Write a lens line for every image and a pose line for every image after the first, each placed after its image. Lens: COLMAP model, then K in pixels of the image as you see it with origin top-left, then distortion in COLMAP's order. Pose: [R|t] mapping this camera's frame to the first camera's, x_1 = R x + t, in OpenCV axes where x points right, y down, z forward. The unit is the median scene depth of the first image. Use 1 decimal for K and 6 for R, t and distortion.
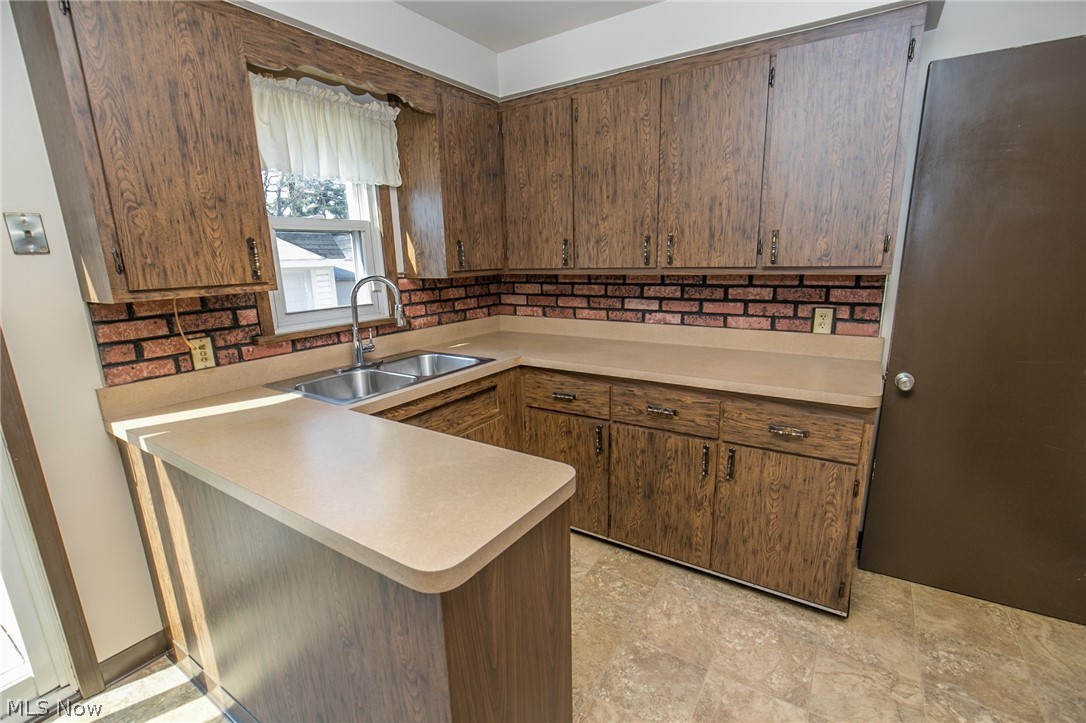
lens RADIAL K [[491.3, 0, 543.0], [0, 491.3, 361.5], [0, 0, 1]] dist [-0.016585, -0.000110]
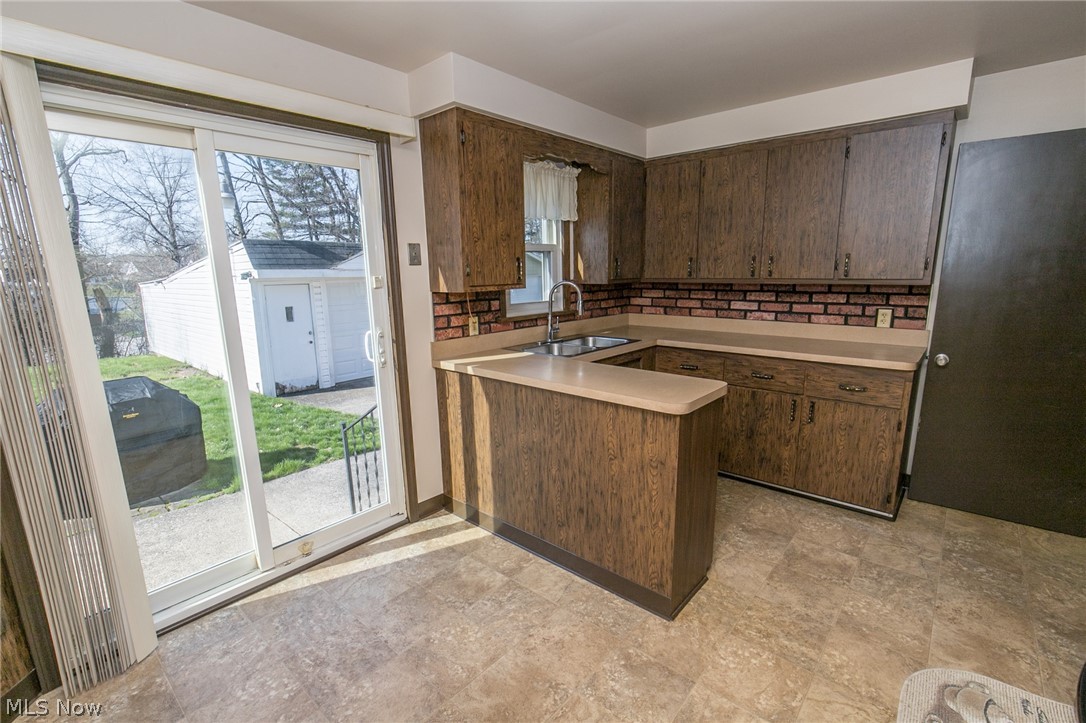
lens RADIAL K [[491.3, 0, 543.0], [0, 491.3, 361.5], [0, 0, 1]] dist [-0.016585, -0.000110]
pose [[0.990254, 0.035370, -0.134703, -0.206435], [-0.038312, 0.999079, -0.019315, 0.108665], [0.133896, 0.024288, 0.990698, -0.524270]]
